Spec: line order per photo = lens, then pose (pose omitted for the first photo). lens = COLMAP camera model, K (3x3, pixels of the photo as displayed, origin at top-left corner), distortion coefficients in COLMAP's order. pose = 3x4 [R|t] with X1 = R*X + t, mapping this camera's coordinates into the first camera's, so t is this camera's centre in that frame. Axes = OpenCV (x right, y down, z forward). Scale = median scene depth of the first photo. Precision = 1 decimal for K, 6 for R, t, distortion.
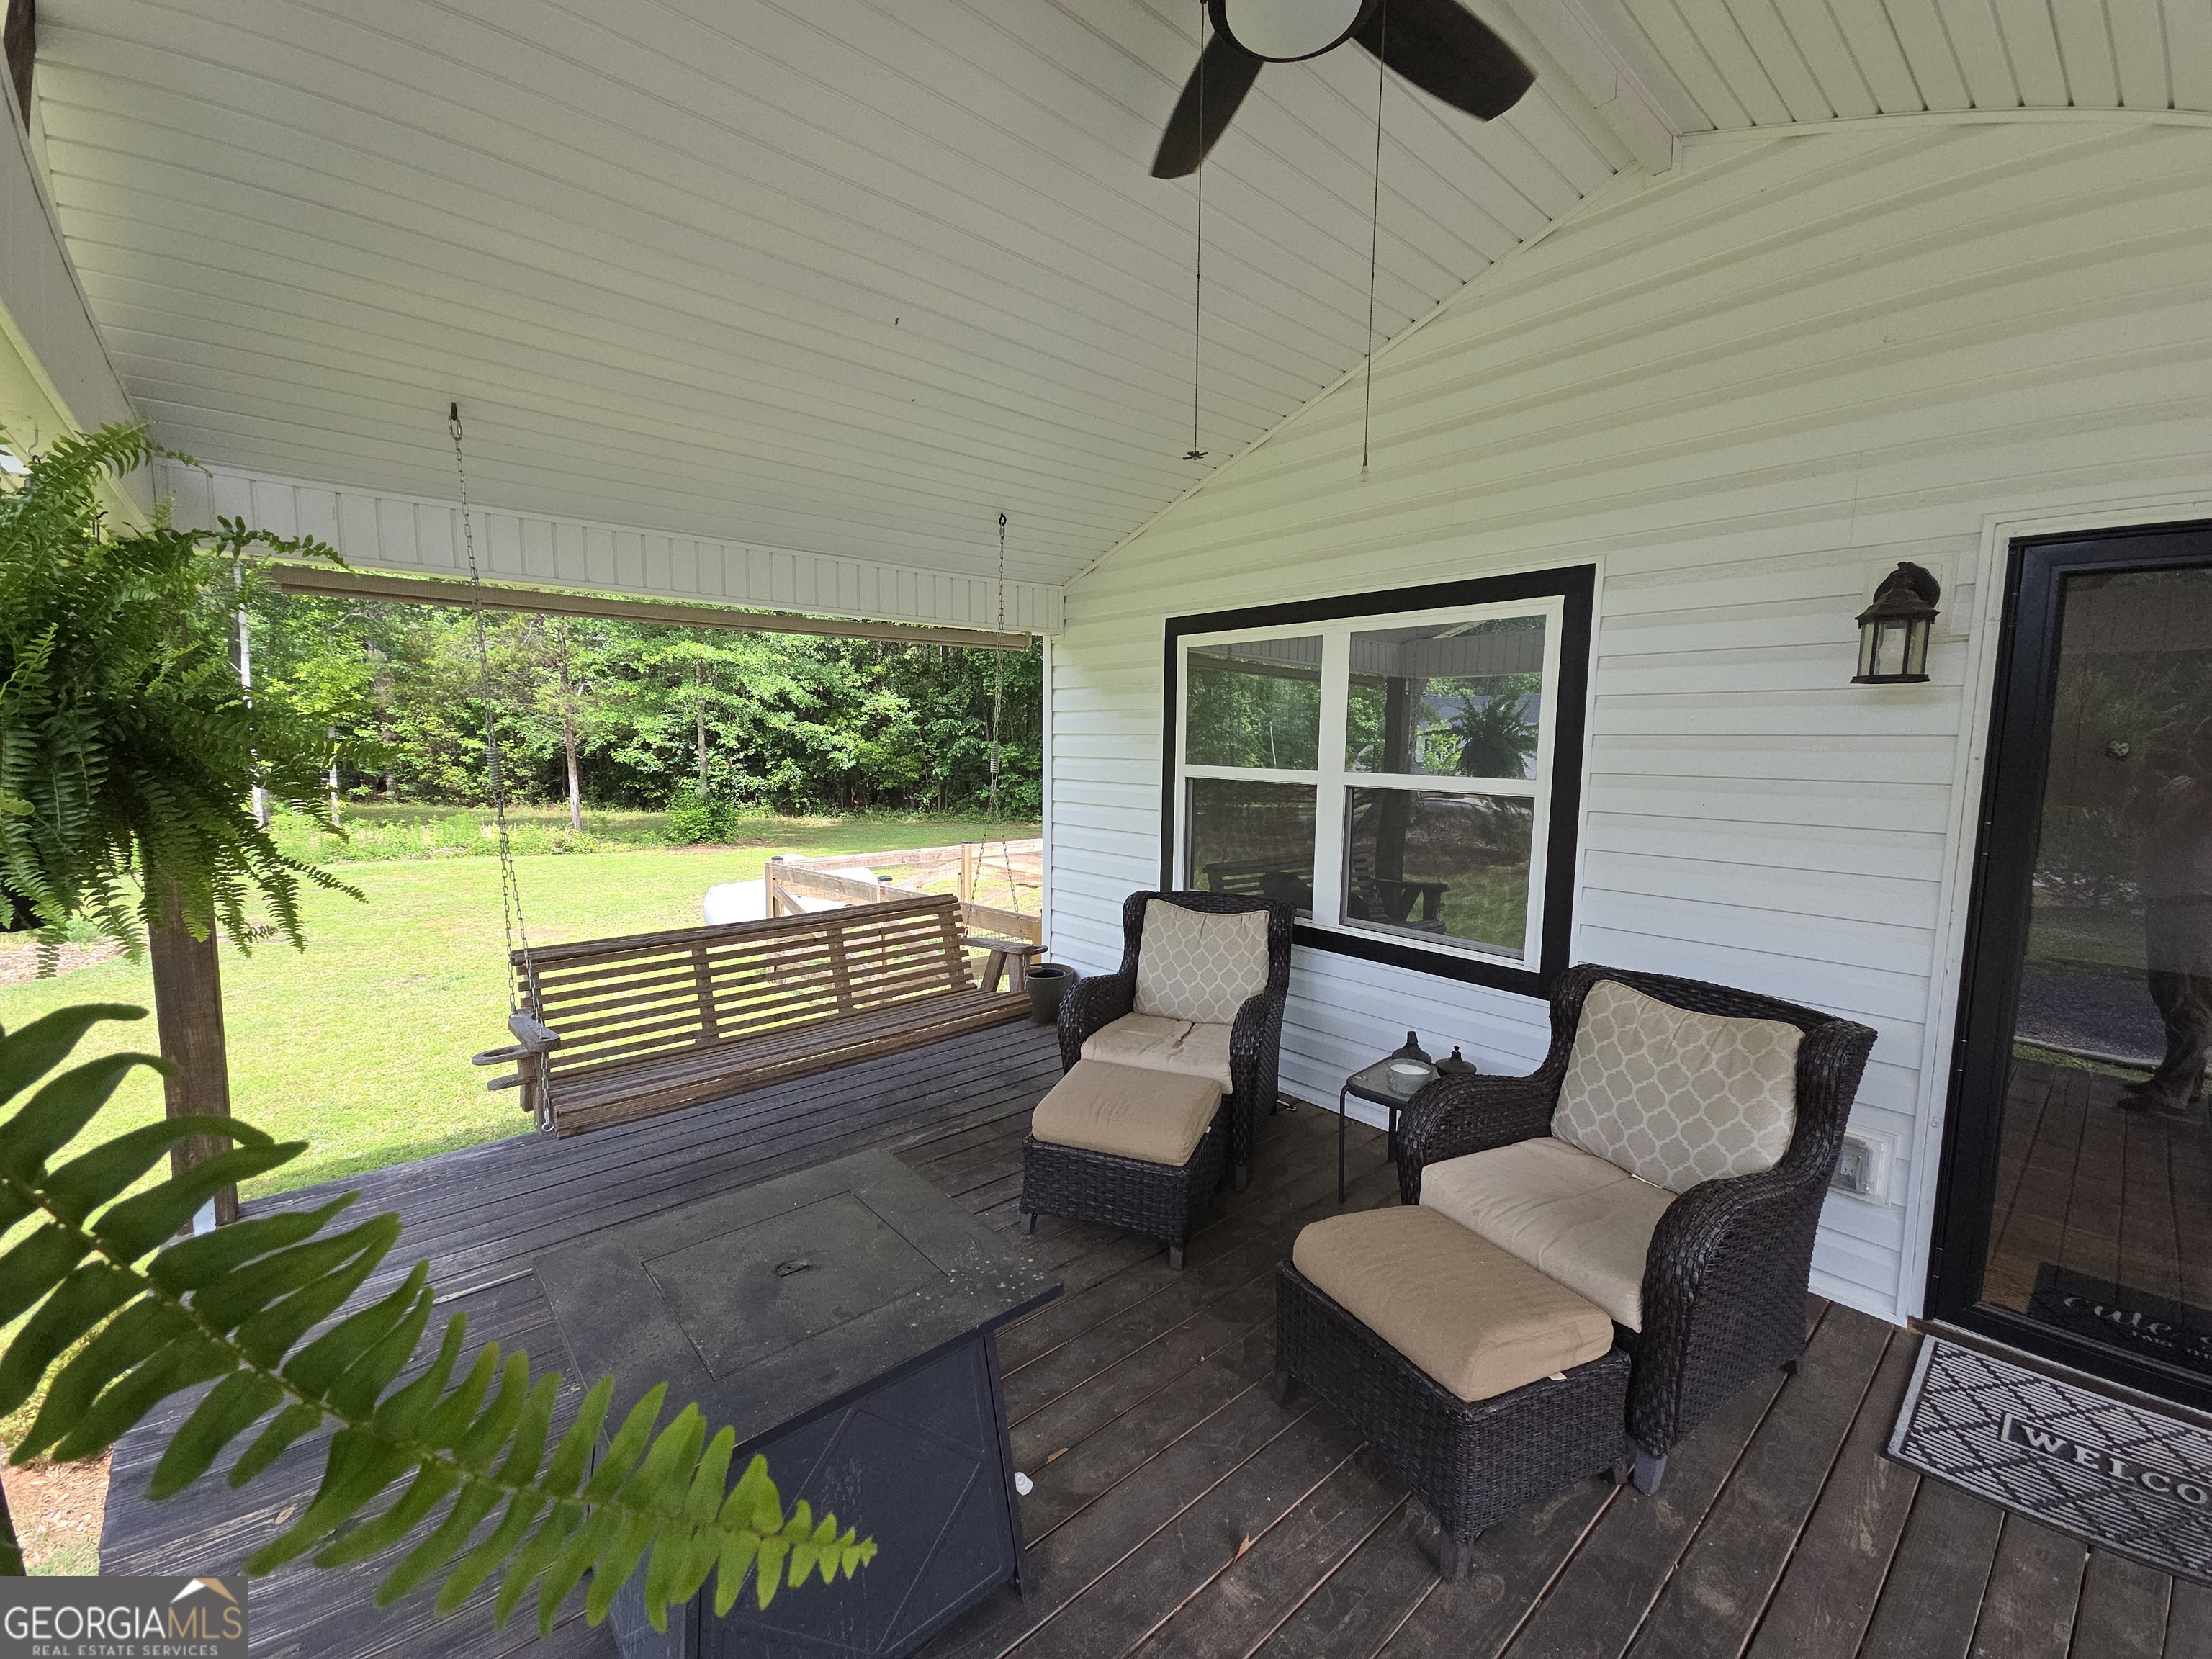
lens RADIAL K [[898.7, 0, 1103.5], [0, 898.7, 833.8], [0, 0, 1]] dist [0.008427, -0.002408]
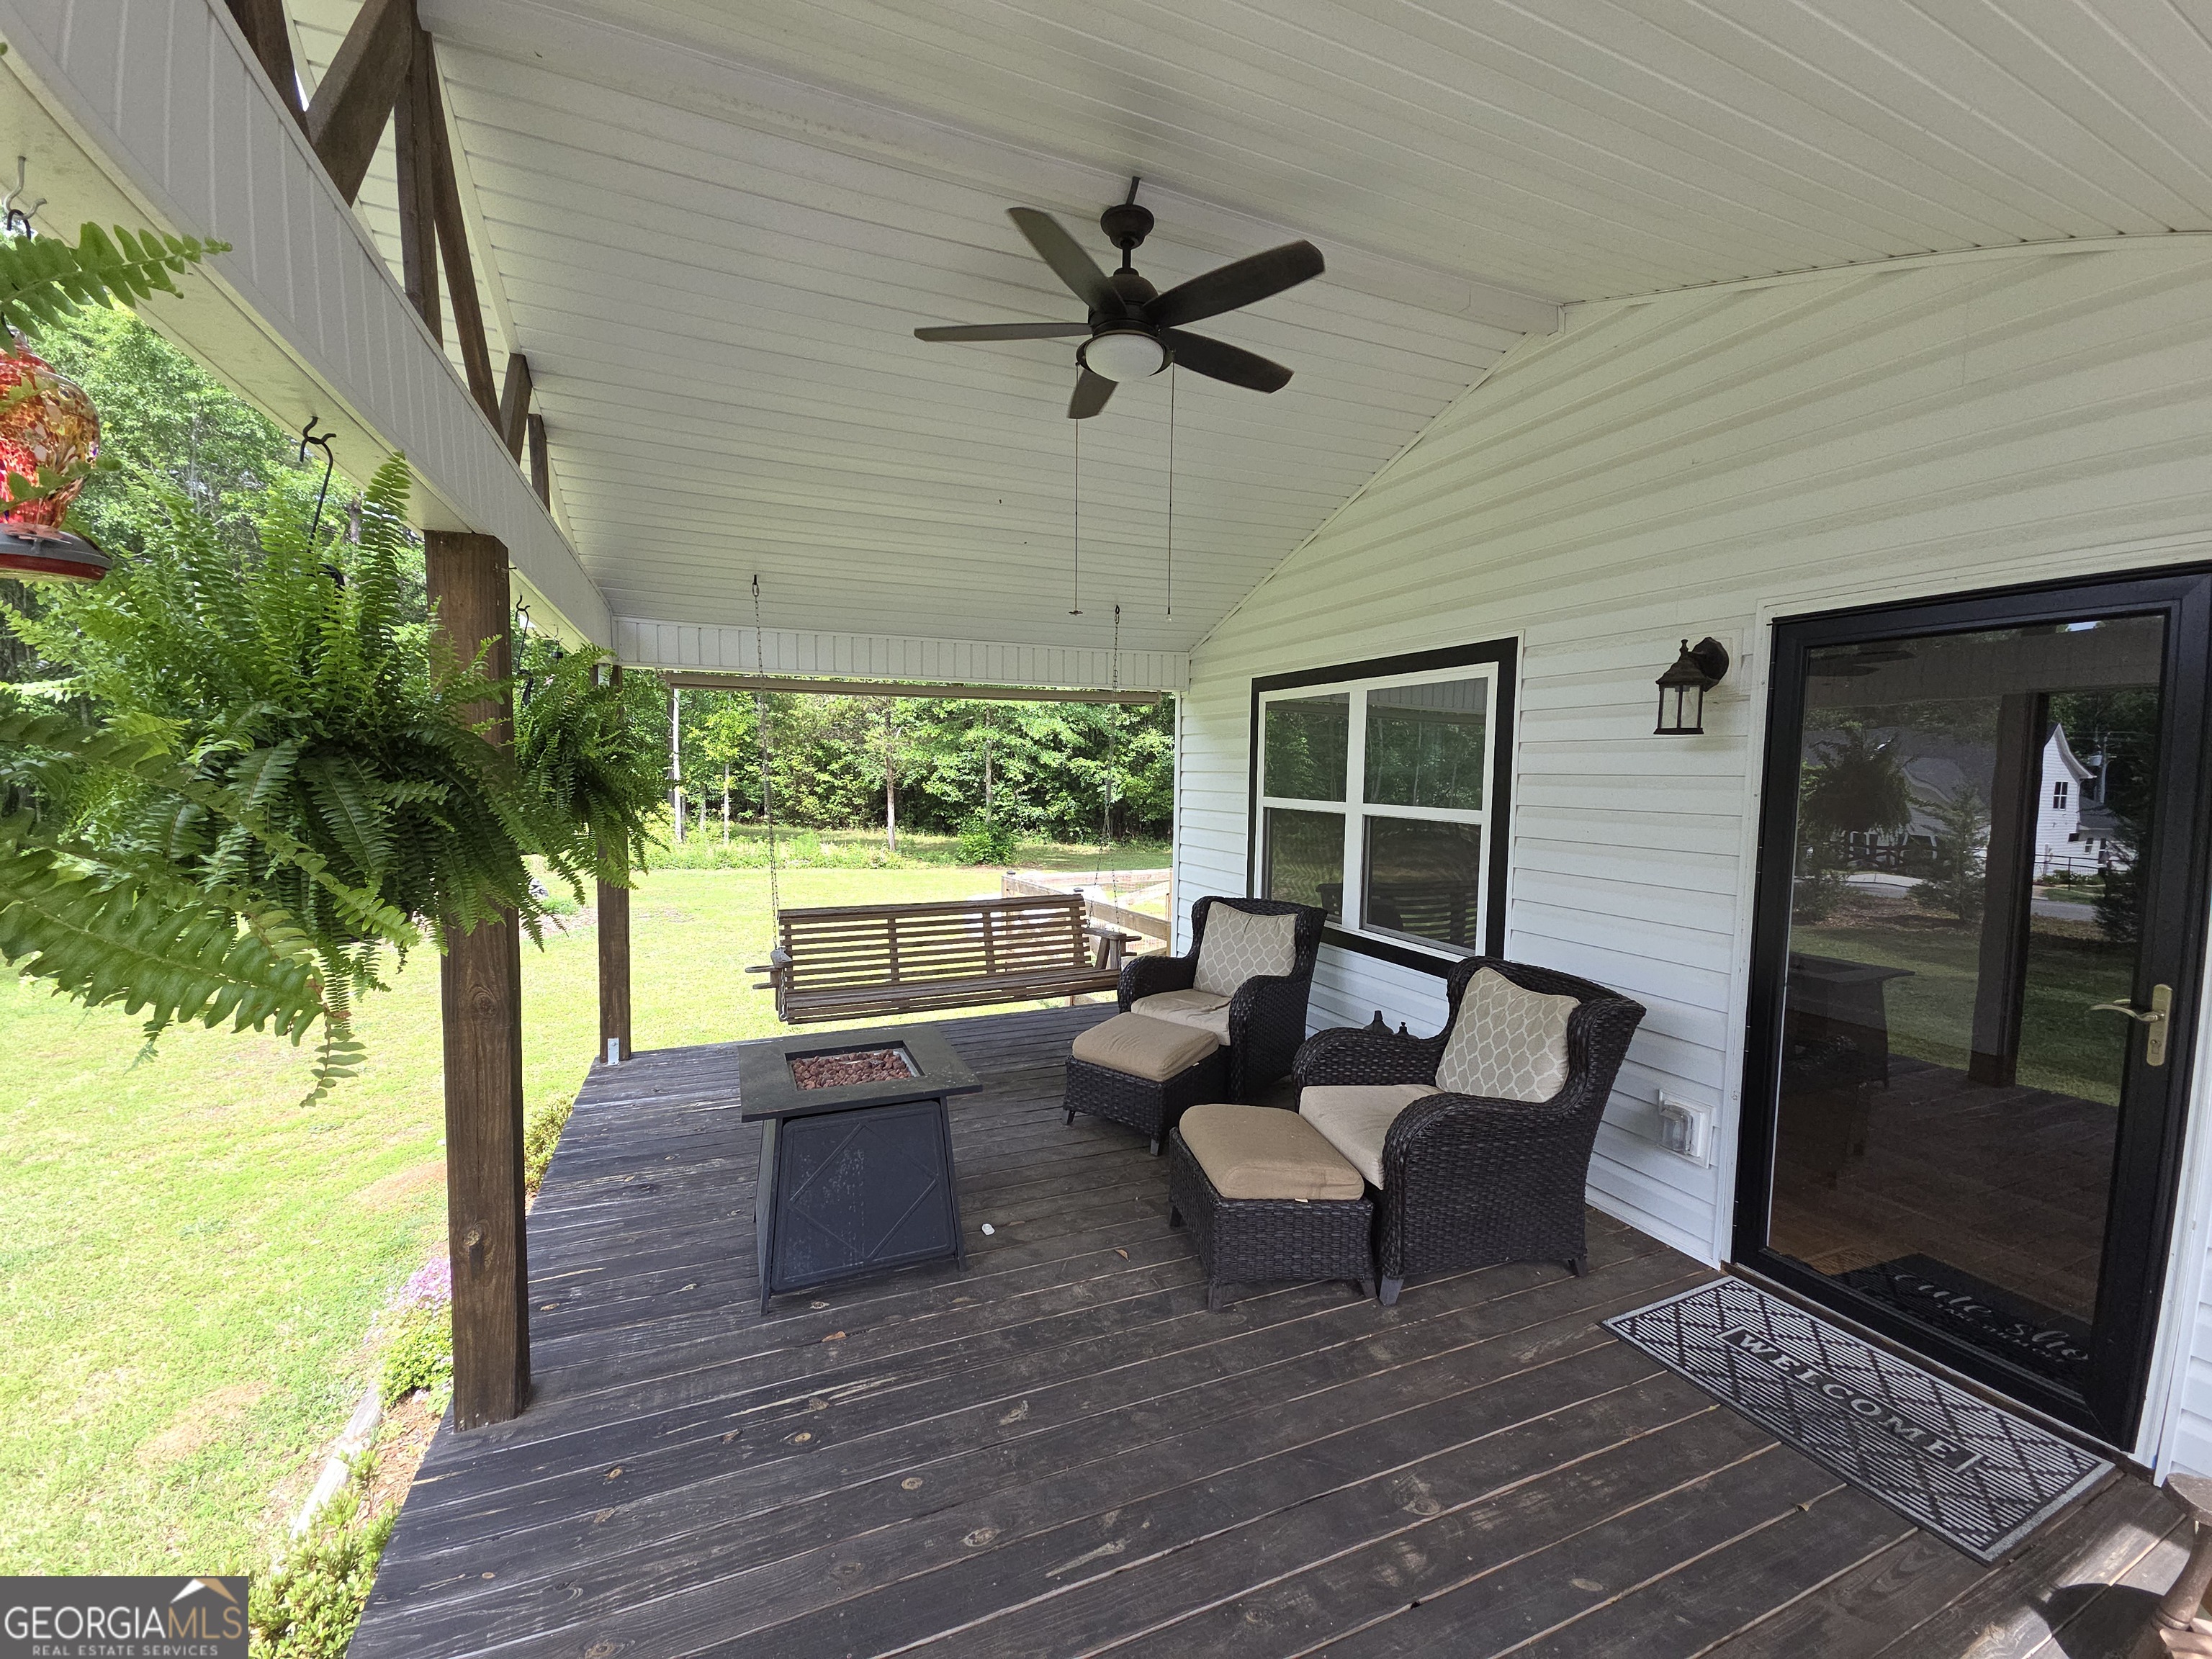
lens RADIAL K [[898.7, 0, 1104.0], [0, 898.7, 833.9], [0, 0, 1]] dist [0.008427, -0.002408]
pose [[0.950571, 0.024127, -0.309567, 0.320460], [-0.036137, 0.998798, -0.033121, 0.026950], [0.308396, 0.042671, 0.950300, -0.276761]]
